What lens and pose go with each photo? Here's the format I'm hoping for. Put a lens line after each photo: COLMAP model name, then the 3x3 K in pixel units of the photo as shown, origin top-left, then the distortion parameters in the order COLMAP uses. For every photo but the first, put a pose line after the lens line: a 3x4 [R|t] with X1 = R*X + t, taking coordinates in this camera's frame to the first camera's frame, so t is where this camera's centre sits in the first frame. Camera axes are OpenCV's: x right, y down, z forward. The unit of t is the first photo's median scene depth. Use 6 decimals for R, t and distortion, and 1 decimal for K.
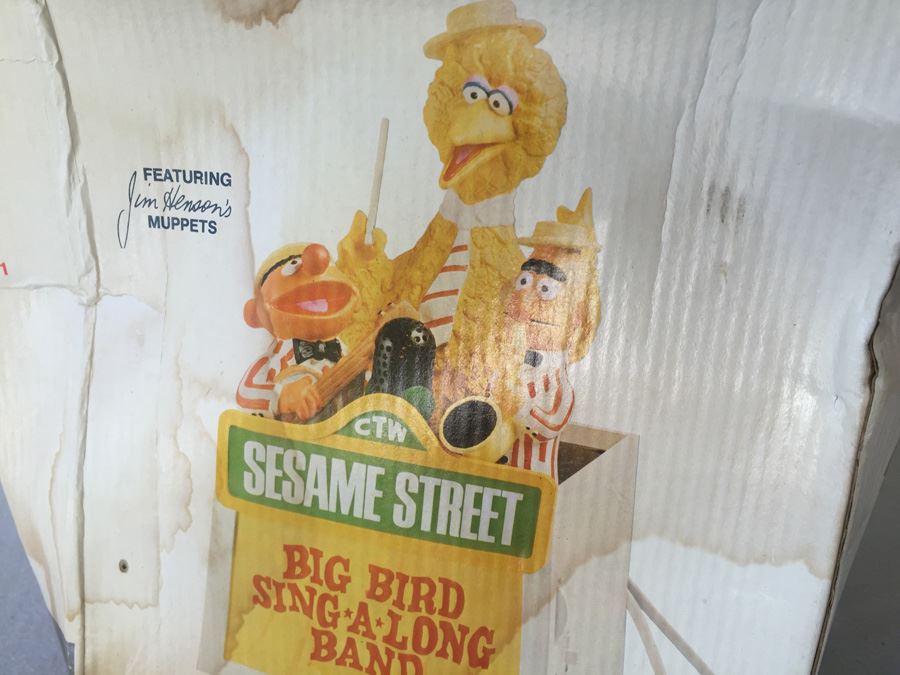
lens RADIAL K [[779.0, 0, 450.0], [0, 779.0, 337.5], [0, 0, 1]] dist [0.090818, -0.128215]
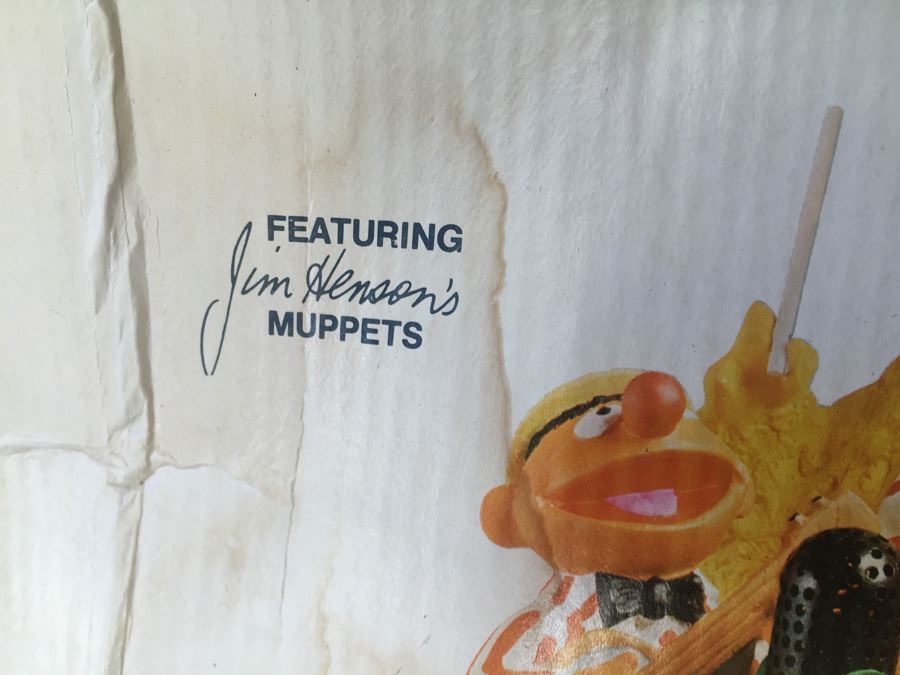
lens RADIAL K [[754.0, 0, 450.0], [0, 754.0, 337.5], [0, 0, 1]] dist [0.061771, -0.115827]
pose [[0.995820, -0.005133, 0.091196, -0.328154], [0.012865, 0.996350, -0.084392, -0.101243], [-0.090430, 0.085213, 0.992251, 0.546090]]
